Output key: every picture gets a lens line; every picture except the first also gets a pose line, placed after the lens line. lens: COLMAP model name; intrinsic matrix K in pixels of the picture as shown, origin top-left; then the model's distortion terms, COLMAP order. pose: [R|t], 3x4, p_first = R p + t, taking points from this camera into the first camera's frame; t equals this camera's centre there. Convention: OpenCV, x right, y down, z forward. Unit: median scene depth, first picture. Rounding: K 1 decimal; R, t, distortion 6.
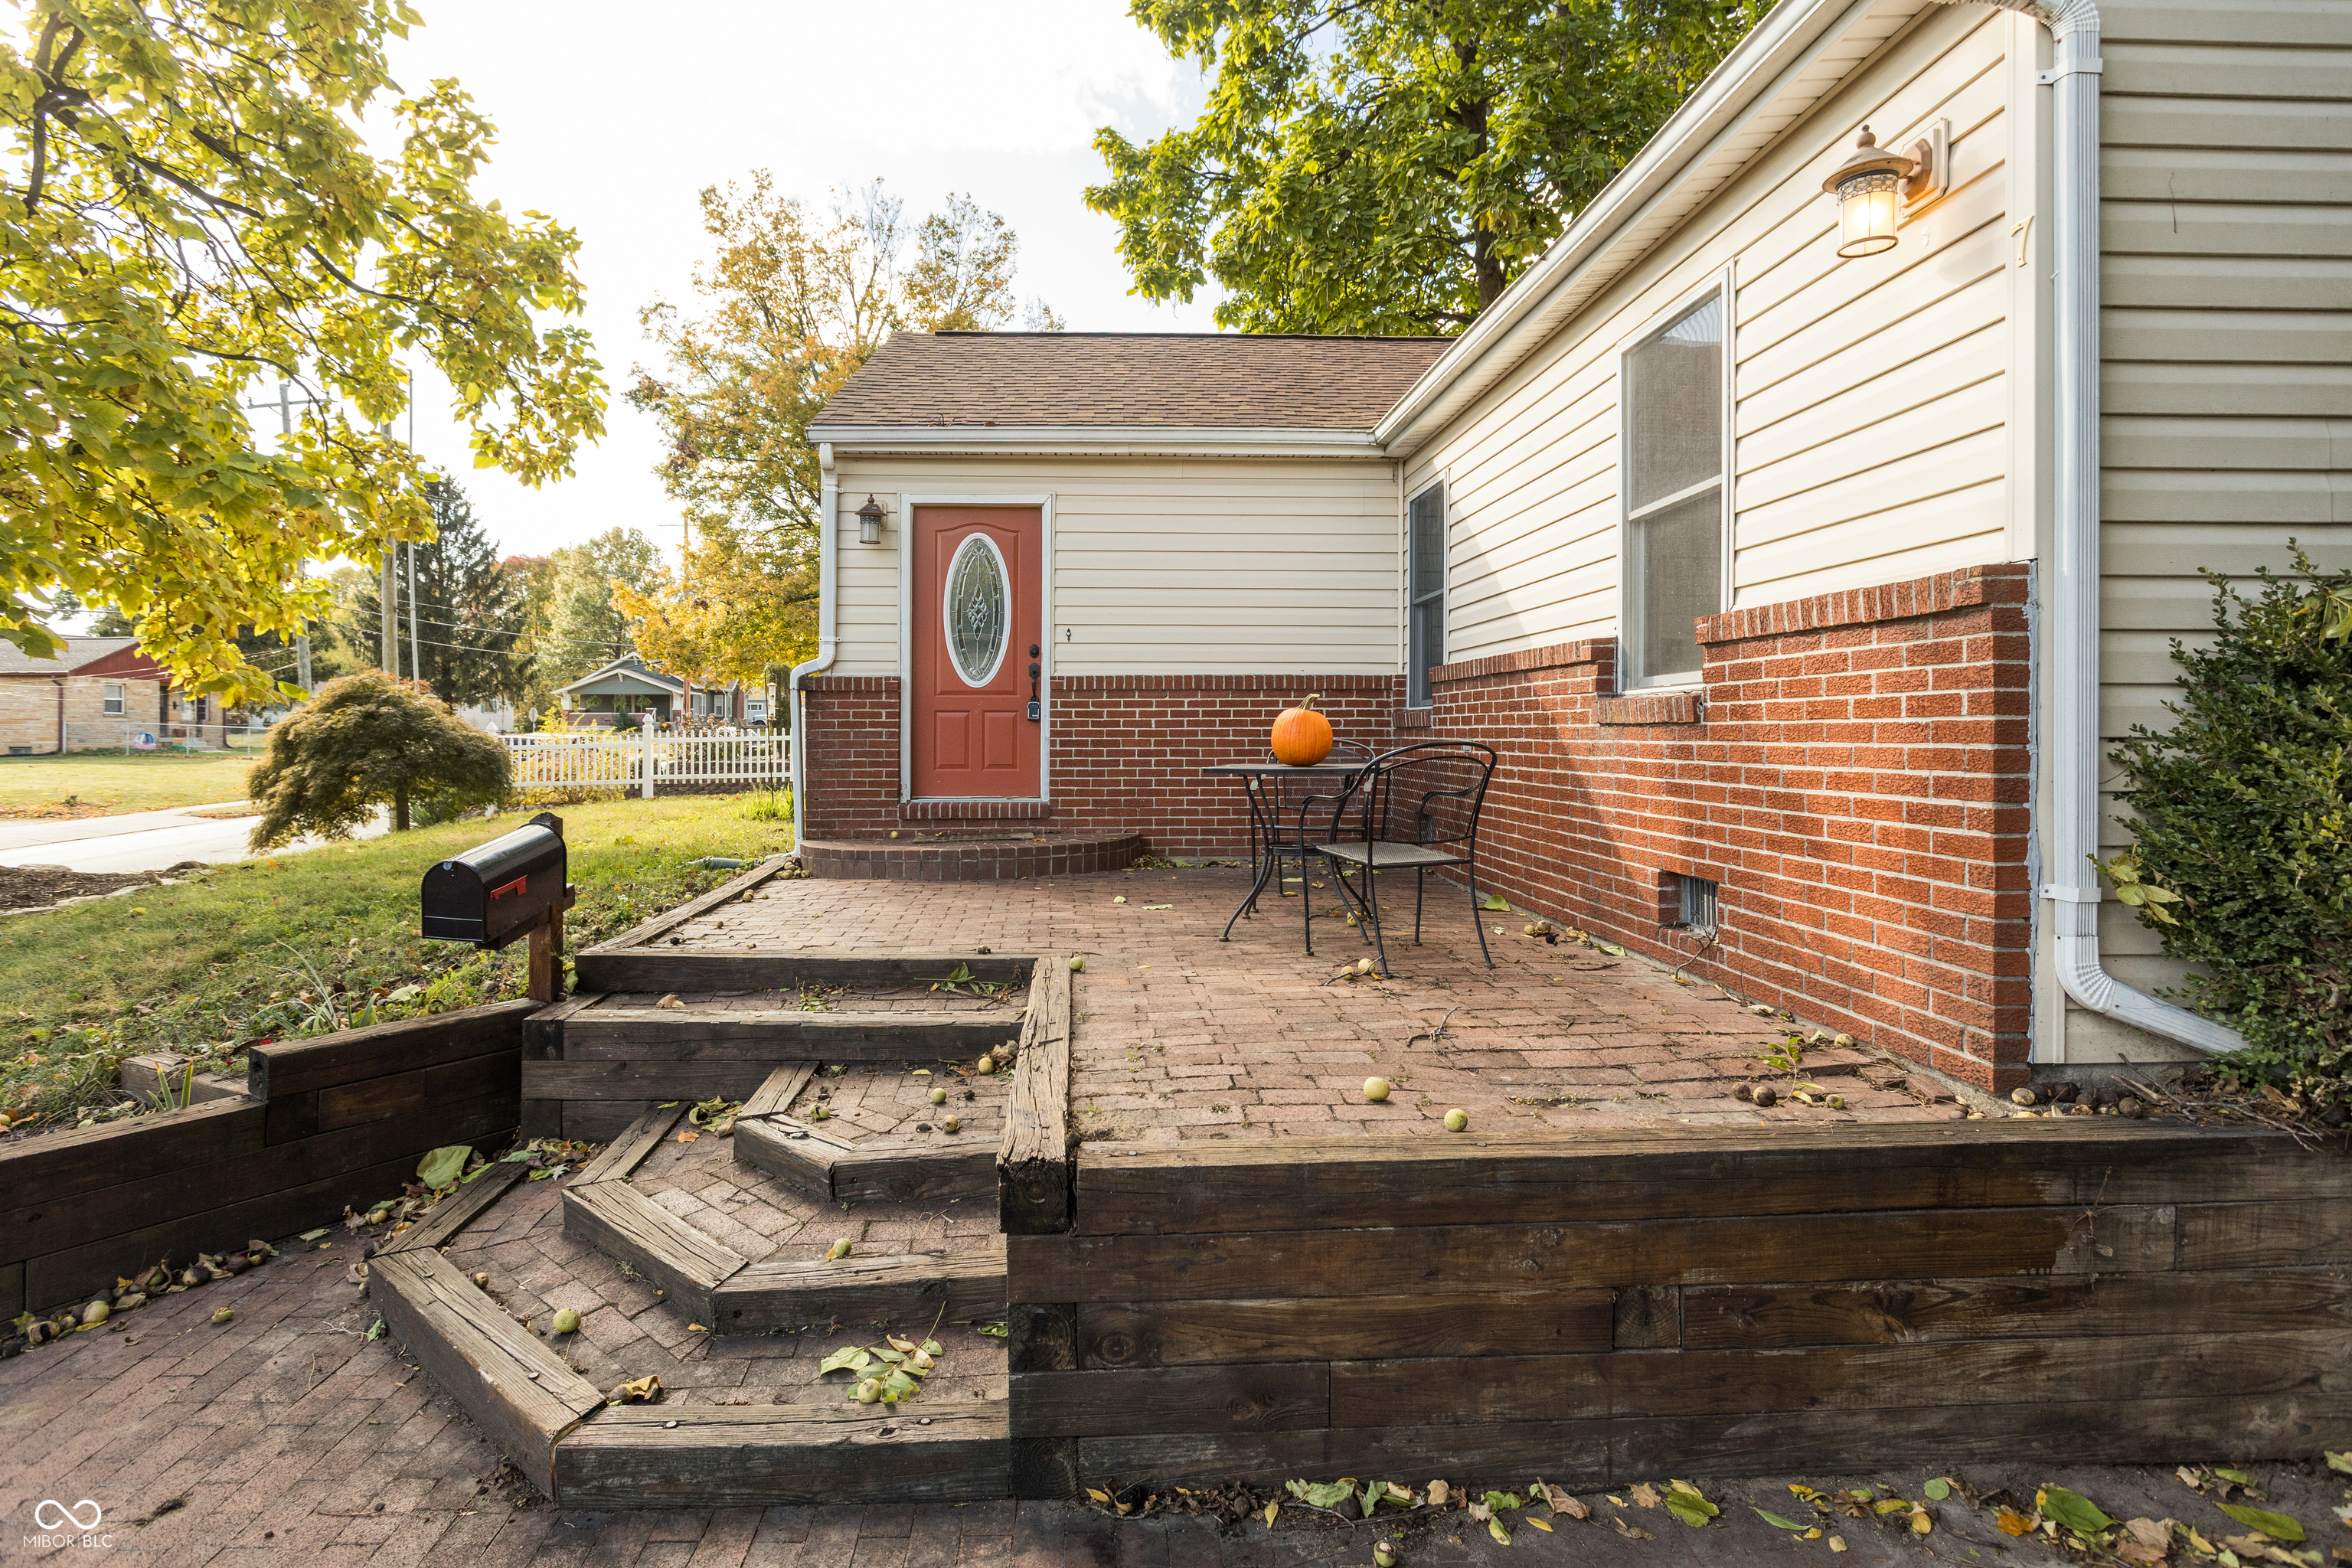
lens RADIAL K [[1186.5, 0, 1147.1], [0, 1186.5, 738.8], [0, 0, 1]] dist [0.002004, 0.000501]
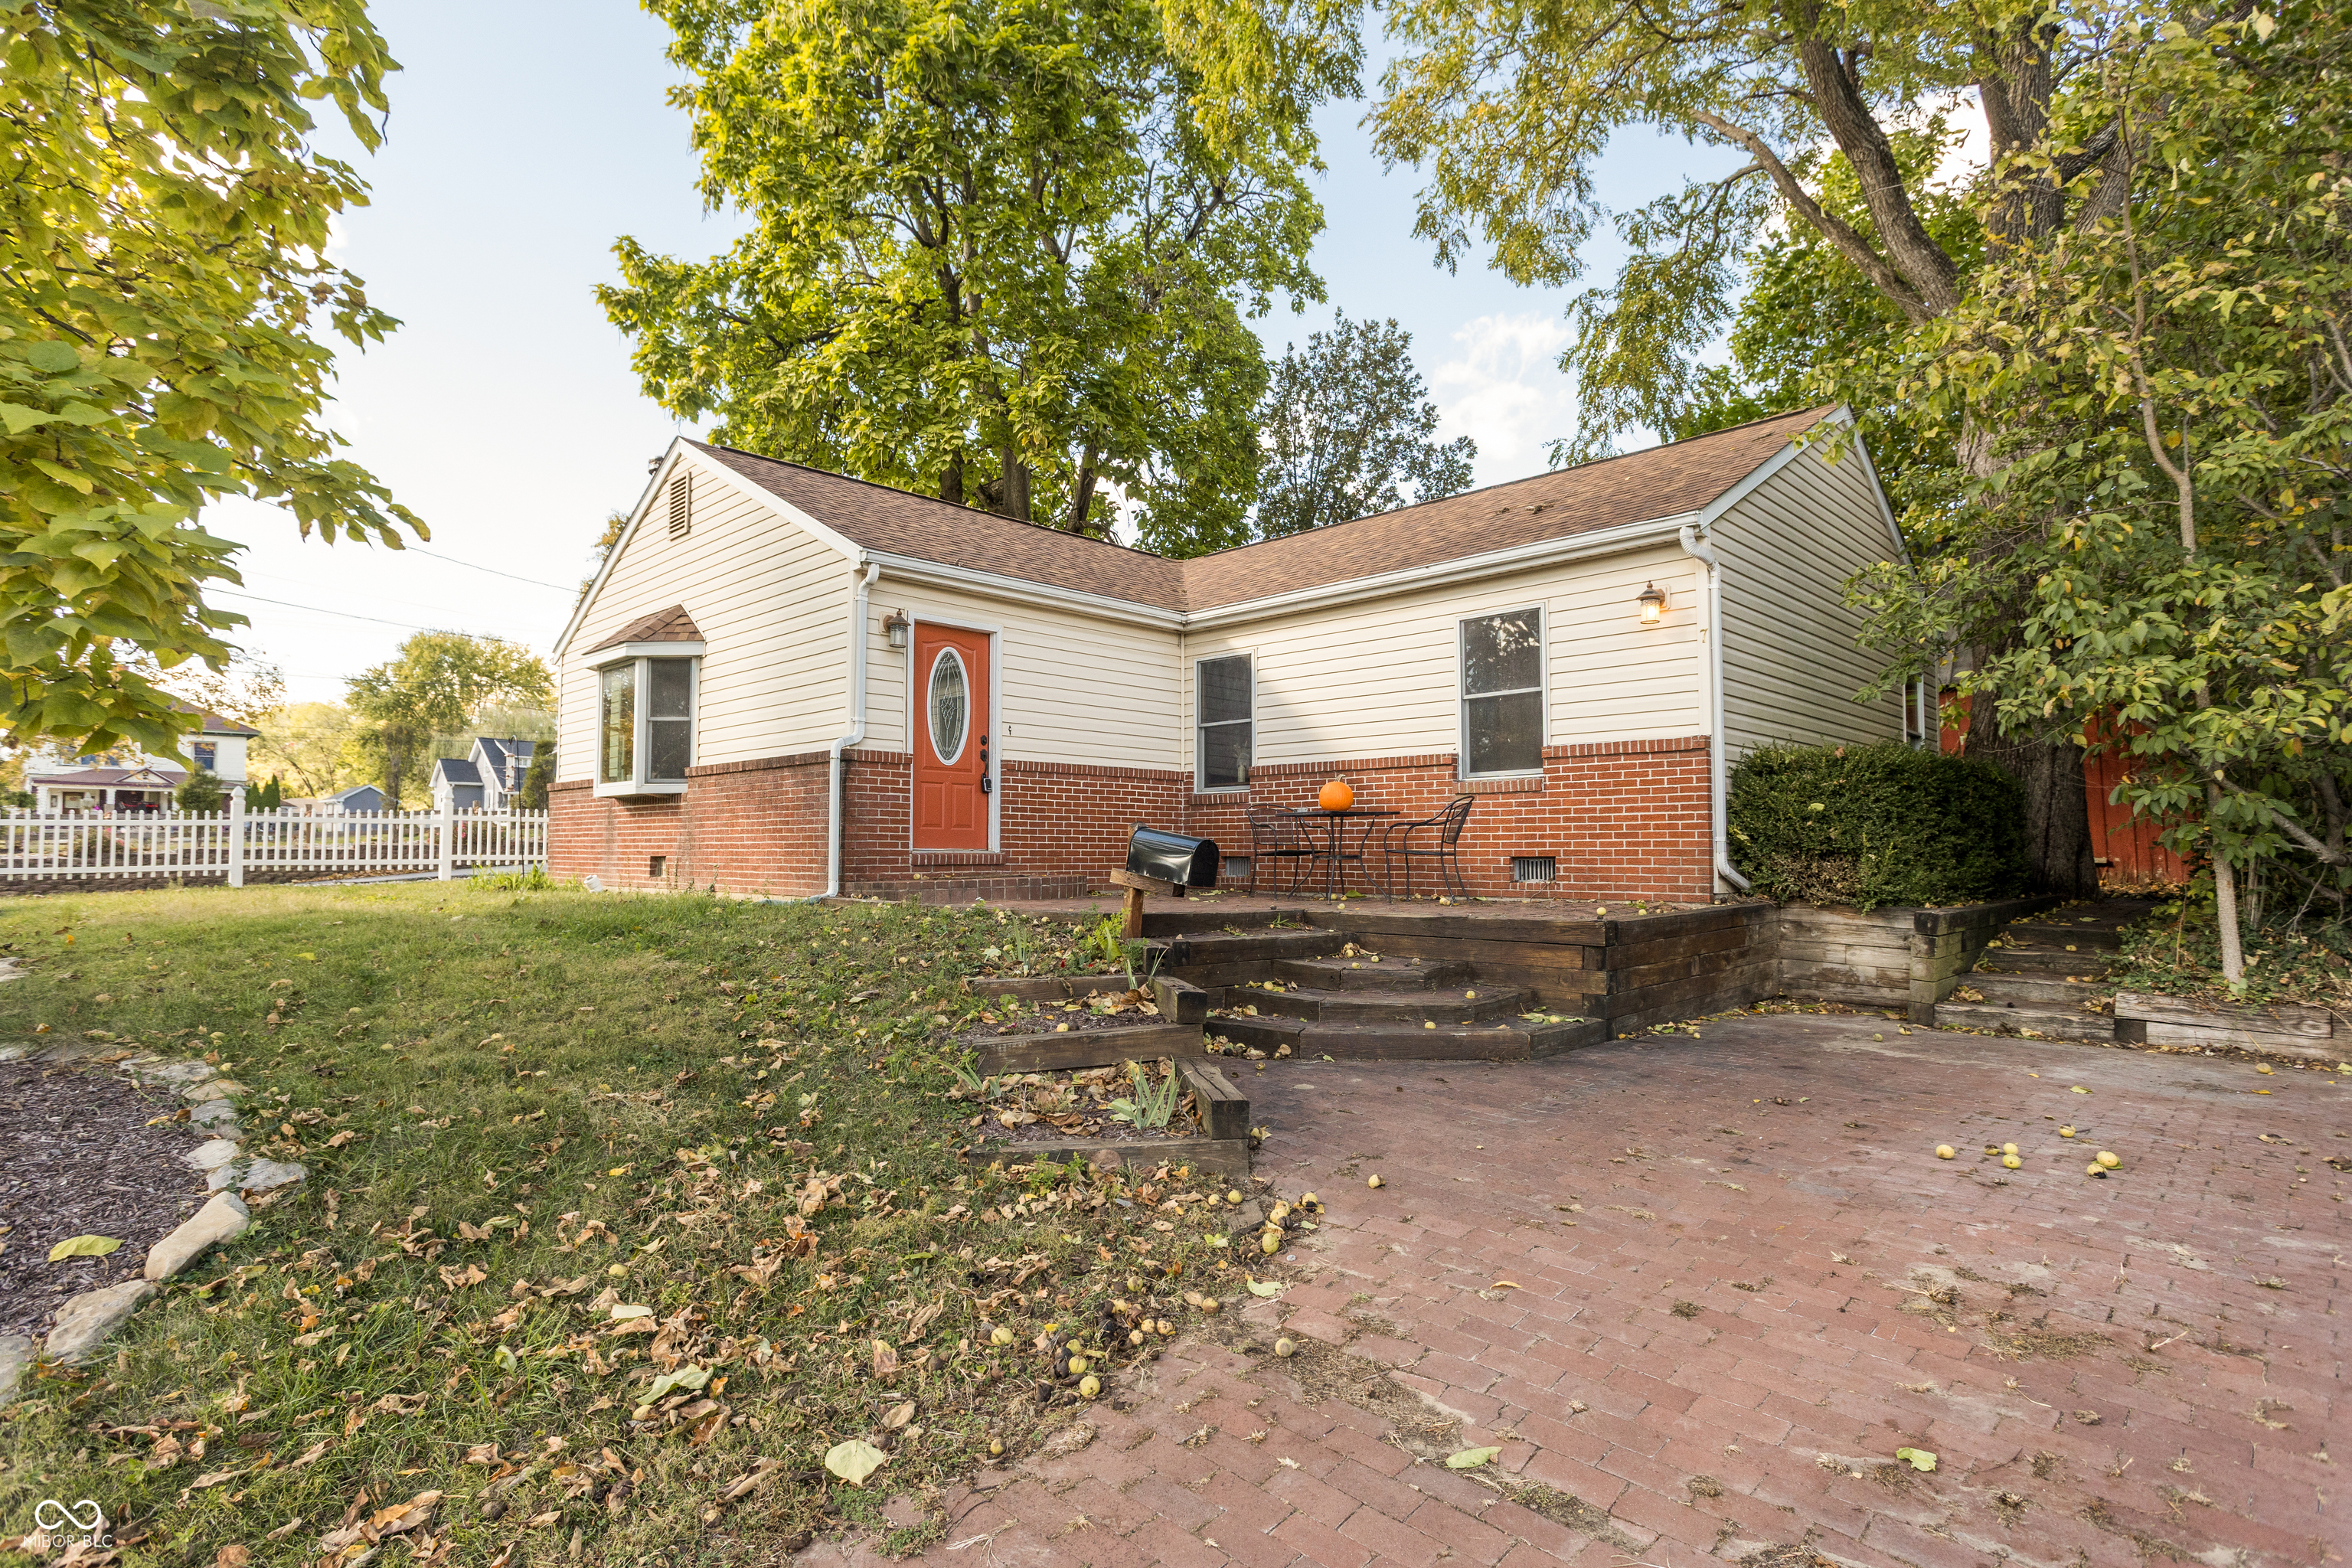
lens RADIAL K [[1186.5, 0, 1178.2], [0, 1186.5, 784.7], [0, 0, 1]] dist [0.002004, 0.000501]
pose [[0.736647, 0.043878, 0.674852, -0.848326], [0.001519, 0.997783, -0.066533, 0.066461], [-0.676275, 0.050037, 0.734948, -0.126632]]
